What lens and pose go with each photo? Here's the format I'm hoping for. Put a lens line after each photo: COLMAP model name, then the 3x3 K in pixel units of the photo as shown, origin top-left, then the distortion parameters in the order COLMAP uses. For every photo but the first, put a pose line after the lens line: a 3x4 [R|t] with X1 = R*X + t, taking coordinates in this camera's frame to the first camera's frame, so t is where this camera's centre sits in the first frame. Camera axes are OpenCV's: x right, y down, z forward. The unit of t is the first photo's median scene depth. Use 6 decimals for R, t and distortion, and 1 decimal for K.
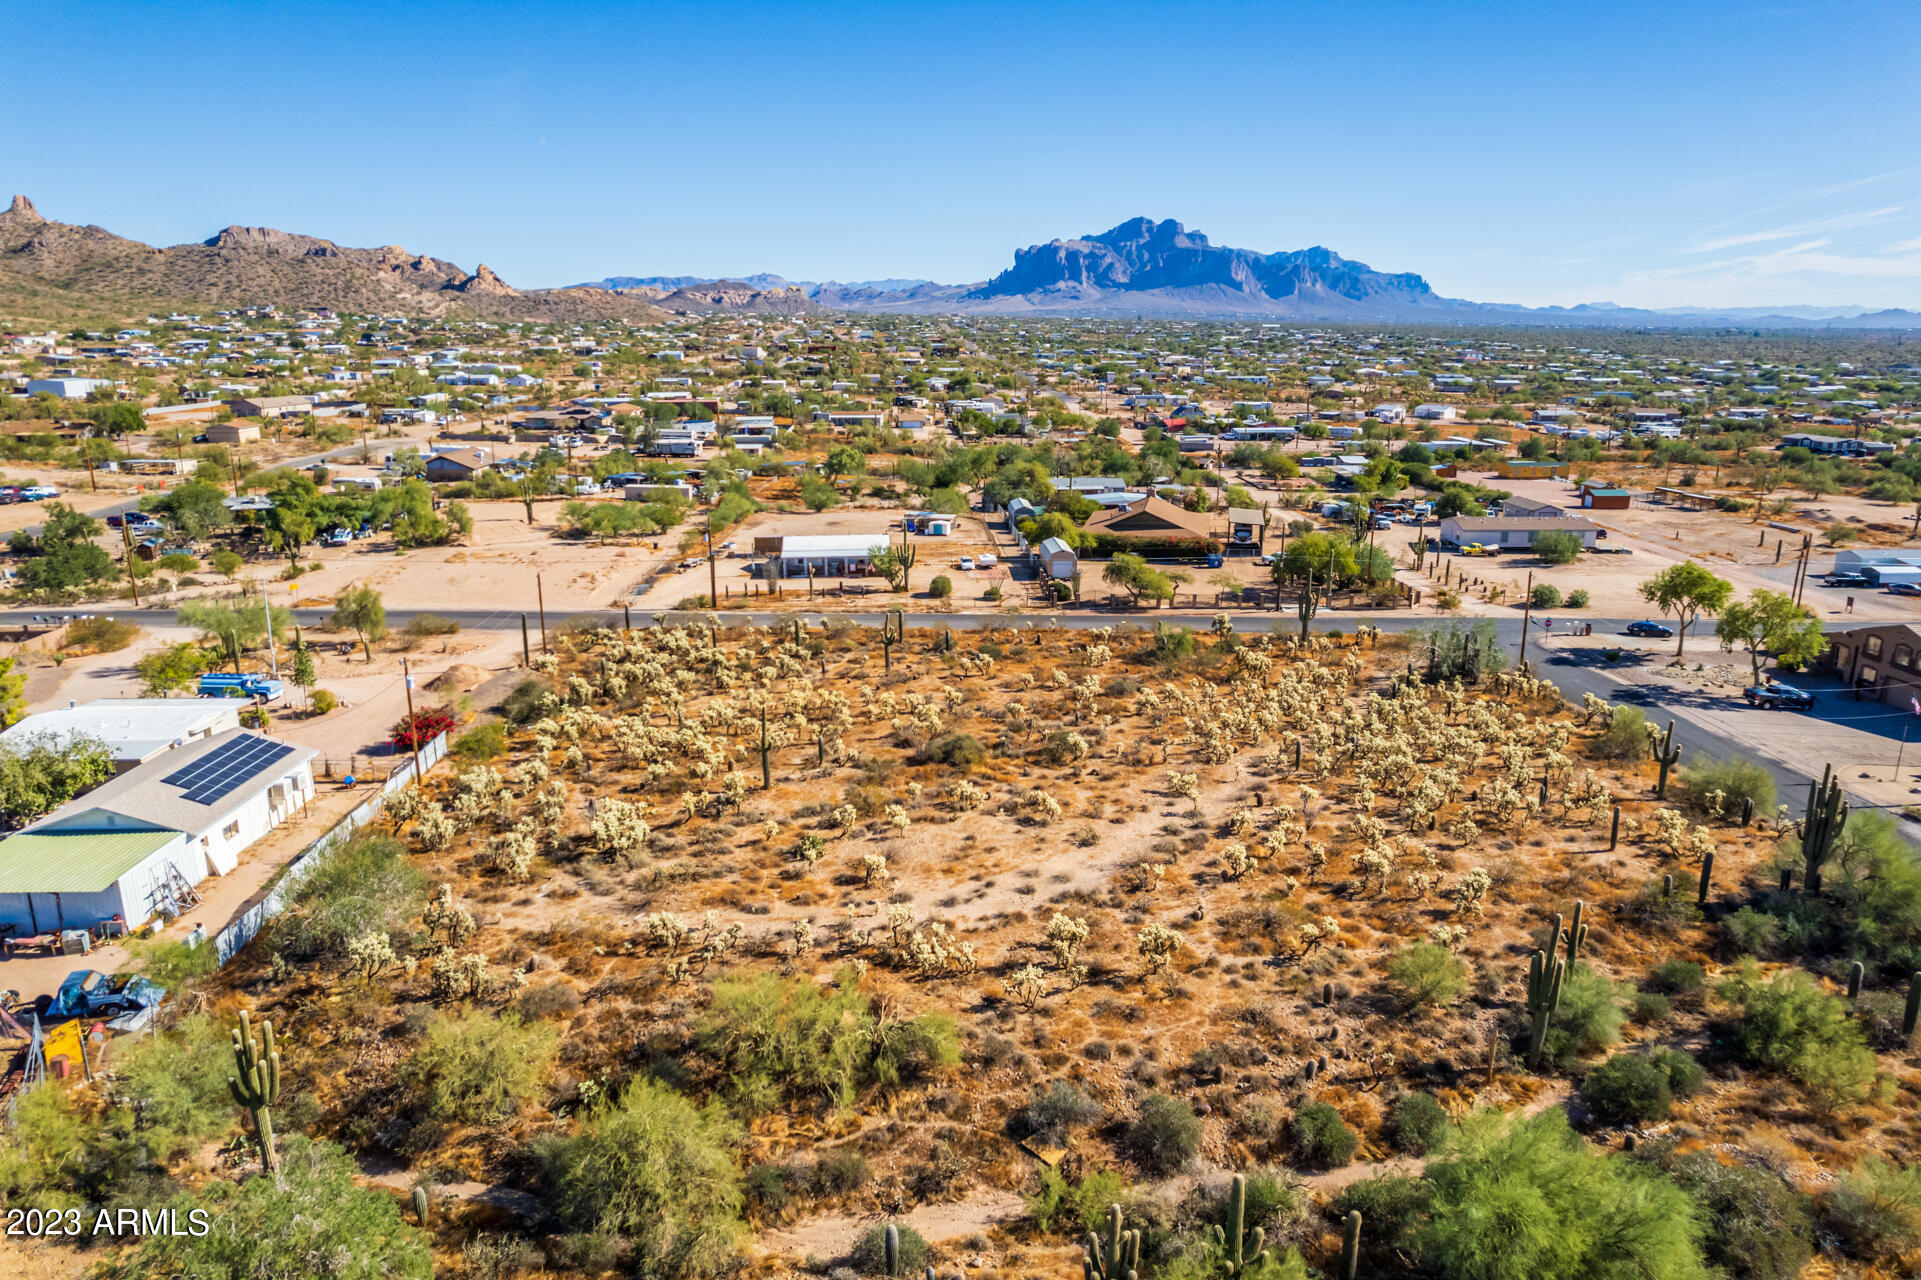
lens RADIAL K [[1231.4, 0, 964.5], [0, 1231.4, 612.9], [0, 0, 1]] dist [-0.075566, 0.074446]
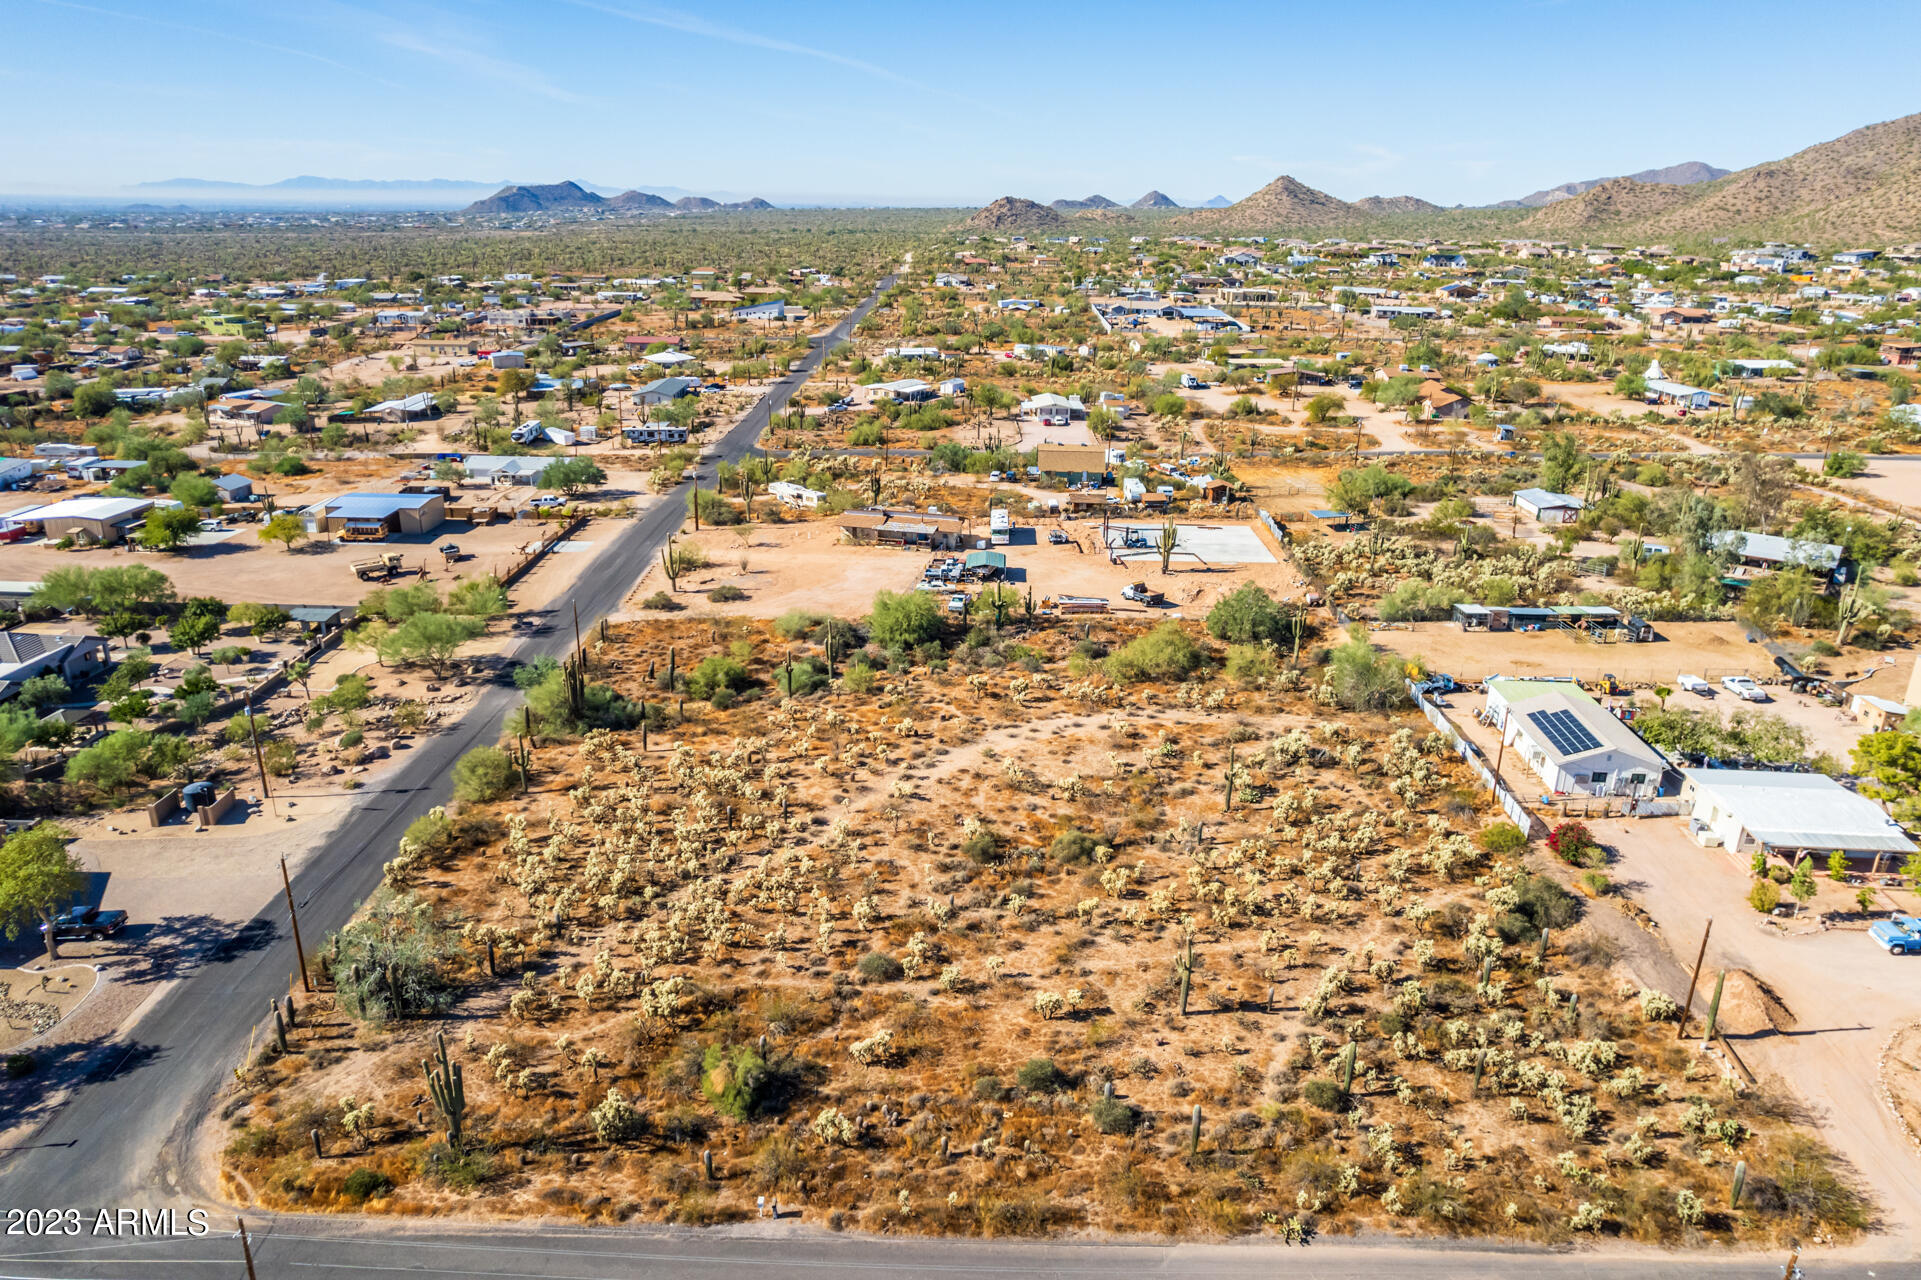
lens RADIAL K [[1267.7, 0, 960.5], [0, 1267.7, 640.0], [0, 0, 1]] dist [-0.077998, 0.071644]
pose [[-0.997890, -0.033672, 0.055508, 0.026820], [0.001932, 0.839207, 0.543808, -0.393058], [-0.064894, 0.542768, -0.837372, 1.107924]]
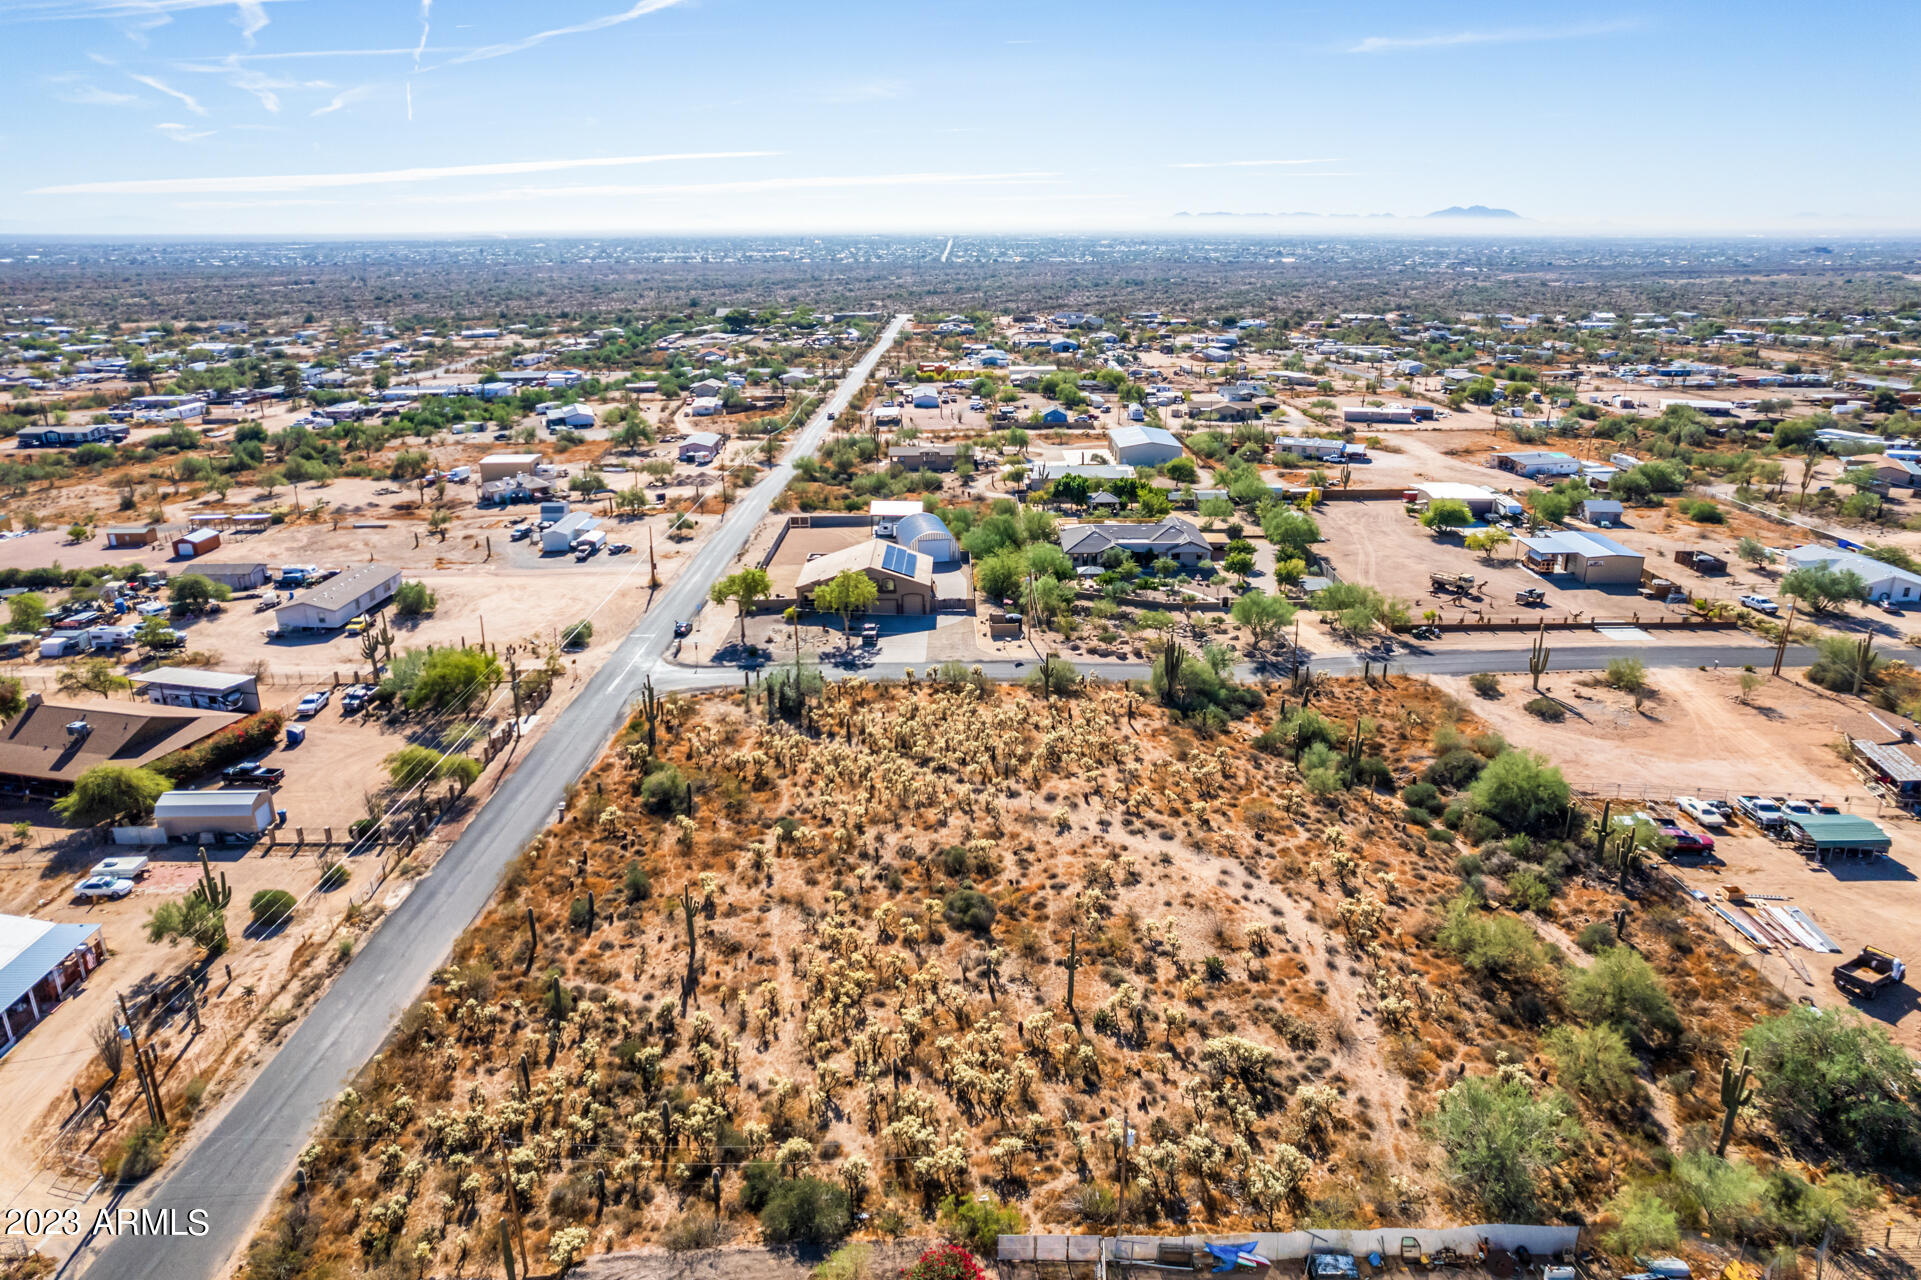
lens RADIAL K [[1236.5, 0, 960.5], [0, 1236.5, 640.0], [0, 0, 1]] dist [-0.086521, 0.082577]
pose [[0.042933, -0.323337, 0.945310, -0.578320], [0.238730, 0.922093, 0.304553, -0.265751], [-0.970136, 0.212599, 0.116778, 0.496136]]
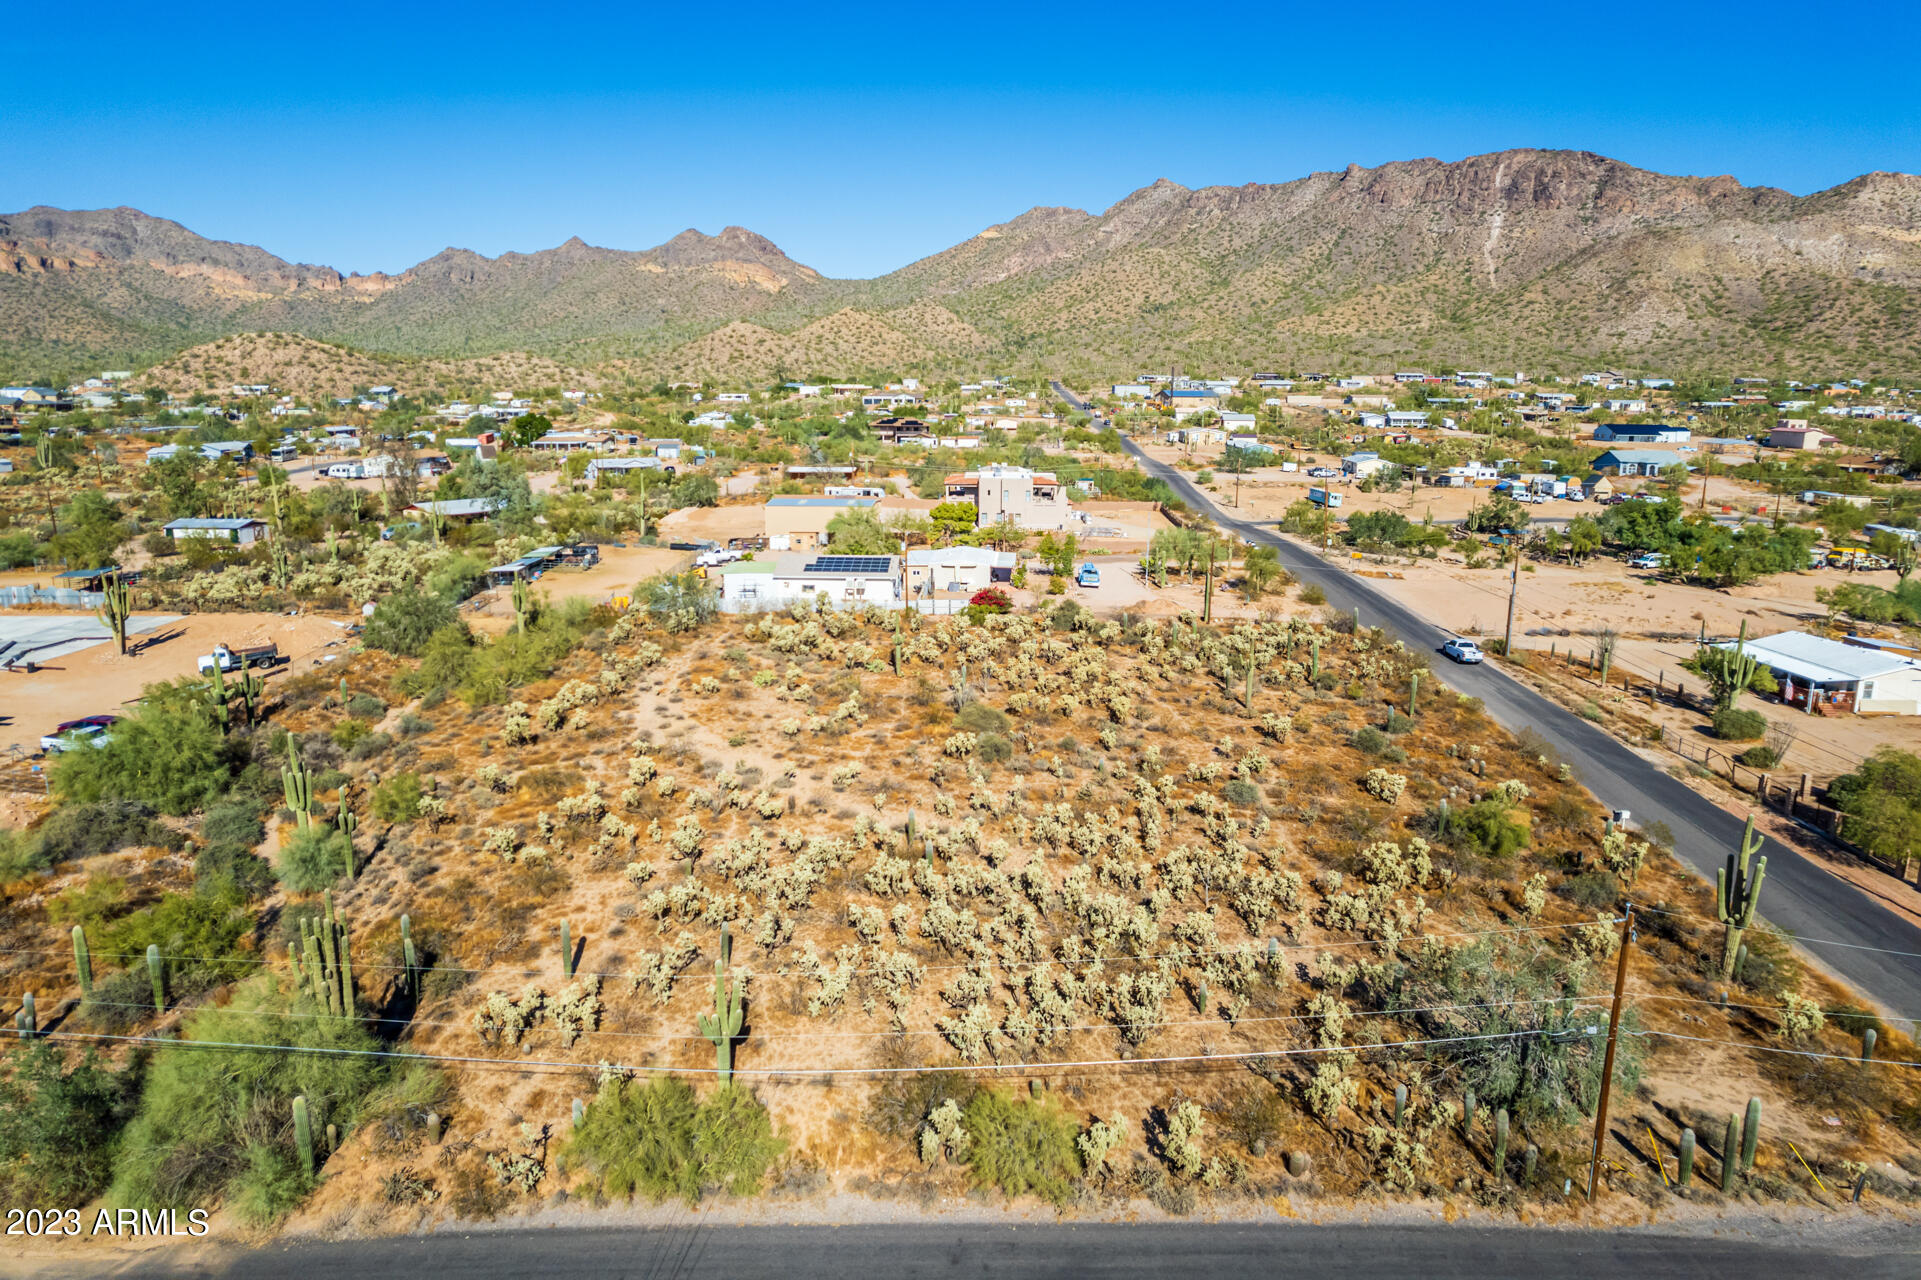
lens RADIAL K [[1231.4, 0, 964.5], [0, 1231.4, 612.9], [0, 0, 1]] dist [-0.075566, 0.074446]
pose [[-0.056793, 0.189007, -0.980332, 0.587964], [-0.234785, 0.951851, 0.197118, -0.102353], [0.970387, 0.241362, -0.009682, 0.584145]]
